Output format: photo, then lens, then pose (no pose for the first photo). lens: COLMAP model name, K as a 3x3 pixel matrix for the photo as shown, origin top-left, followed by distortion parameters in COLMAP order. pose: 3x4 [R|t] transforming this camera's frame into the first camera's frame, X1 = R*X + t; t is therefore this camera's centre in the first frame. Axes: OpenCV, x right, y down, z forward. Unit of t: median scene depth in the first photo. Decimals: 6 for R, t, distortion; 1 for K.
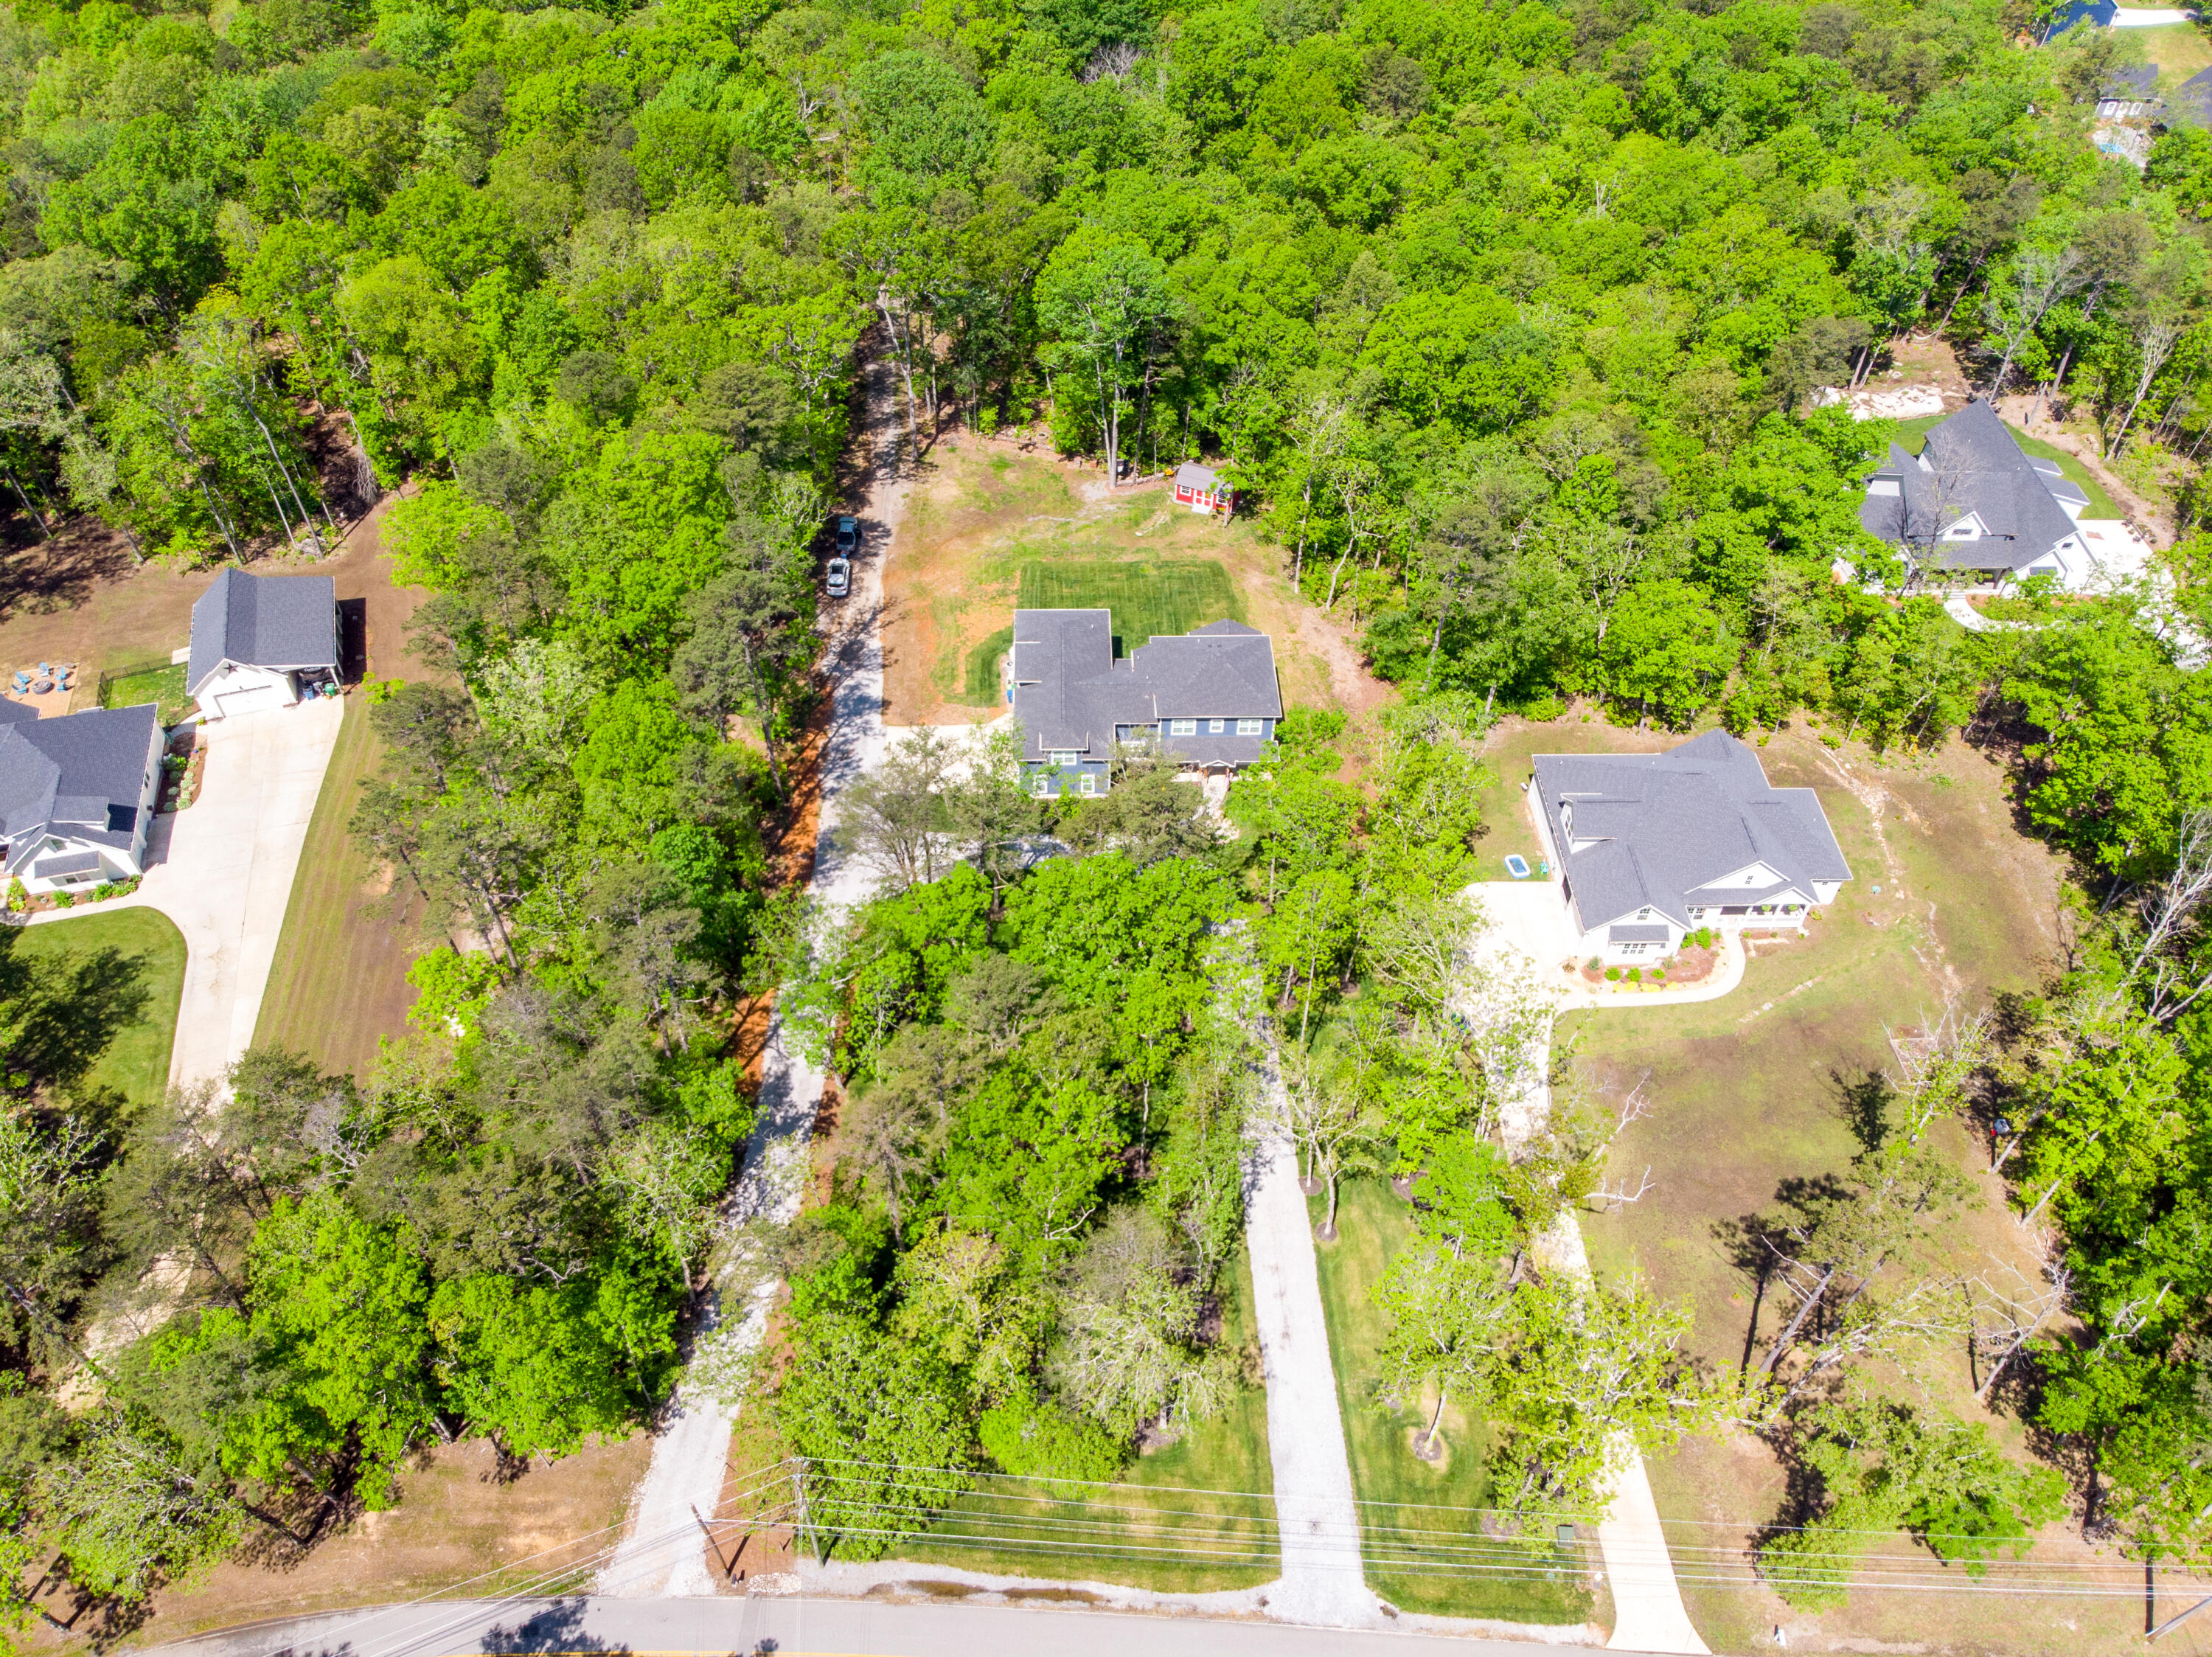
lens RADIAL K [[1652.3, 0, 1095.3], [0, 1652.3, 840.2], [0, 0, 1]] dist [0.030454, -0.015157]
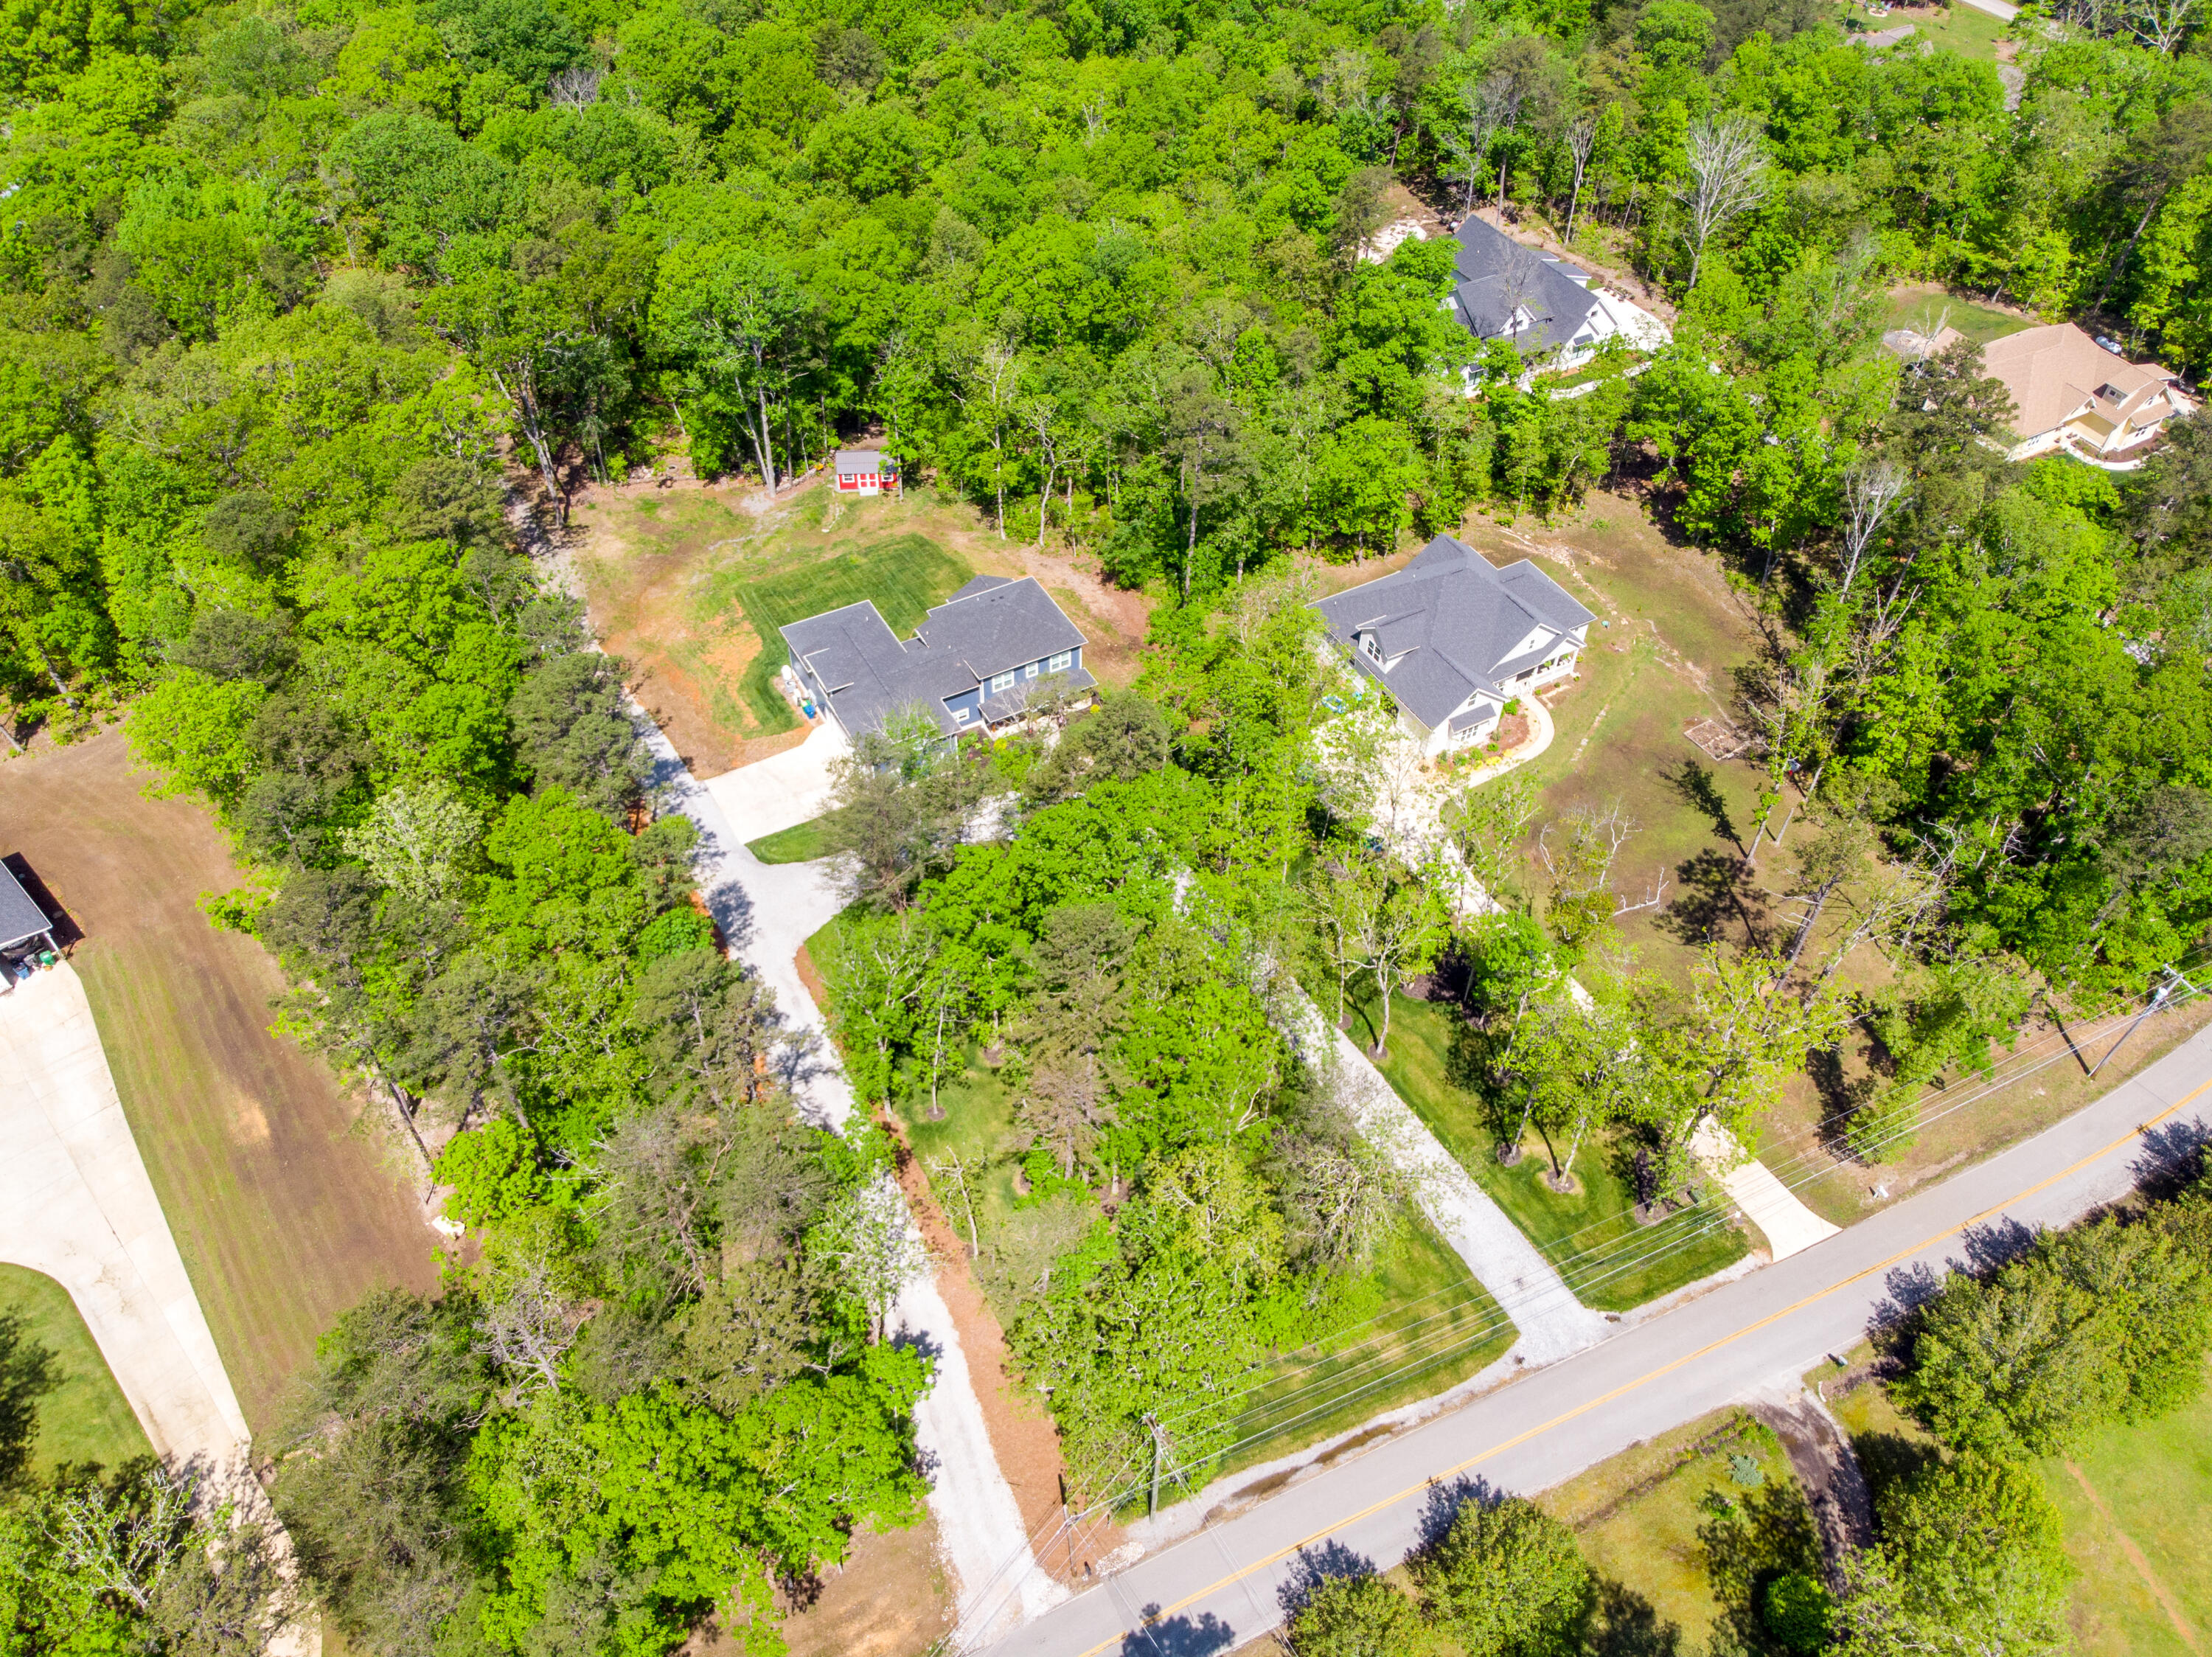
lens RADIAL K [[1652.3, 0, 1095.3], [0, 1652.3, 840.2], [0, 0, 1]] dist [0.030454, -0.015157]
pose [[0.884443, -0.339815, 0.319822, -0.255387], [0.339553, 0.938769, 0.058446, -0.016457], [-0.320100, 0.056904, 0.945673, 0.020381]]
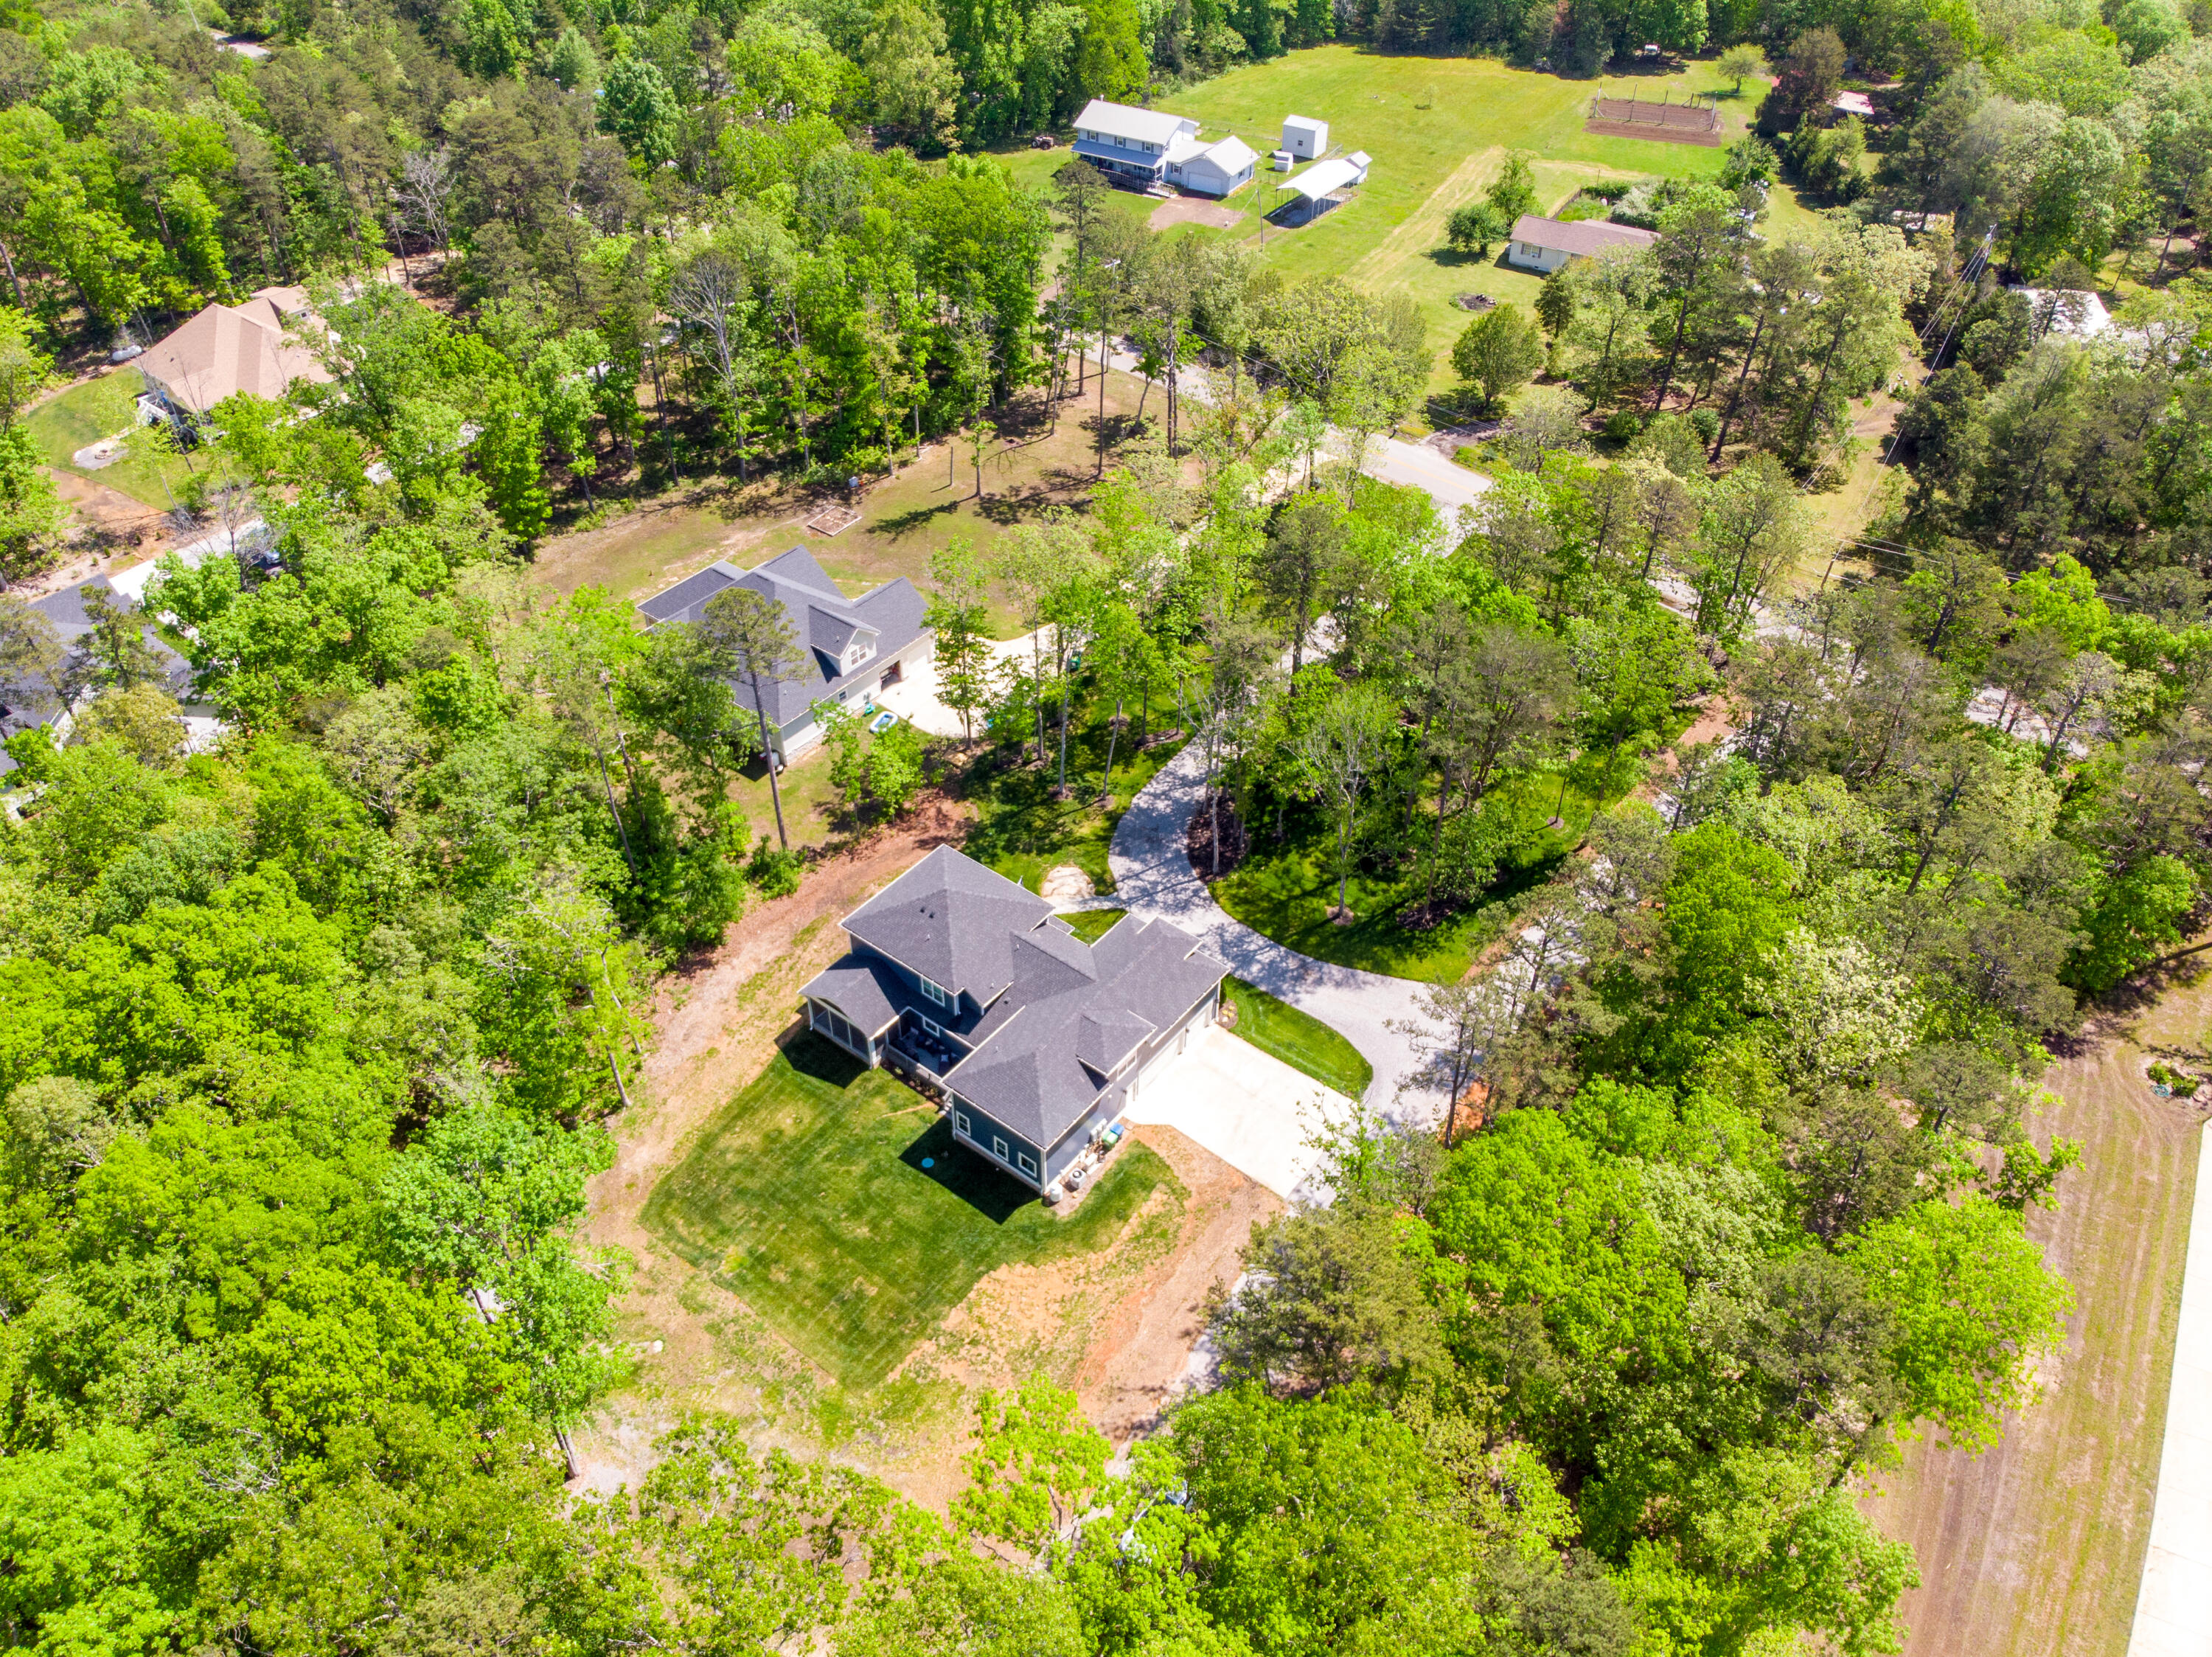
lens RADIAL K [[1652.3, 0, 1095.3], [0, 1652.3, 840.2], [0, 0, 1]] dist [0.030454, -0.015157]
pose [[-0.769370, -0.433672, 0.469040, -0.345744], [0.451636, 0.149992, 0.879504, -0.783724], [-0.451768, 0.888499, 0.080462, 0.886555]]
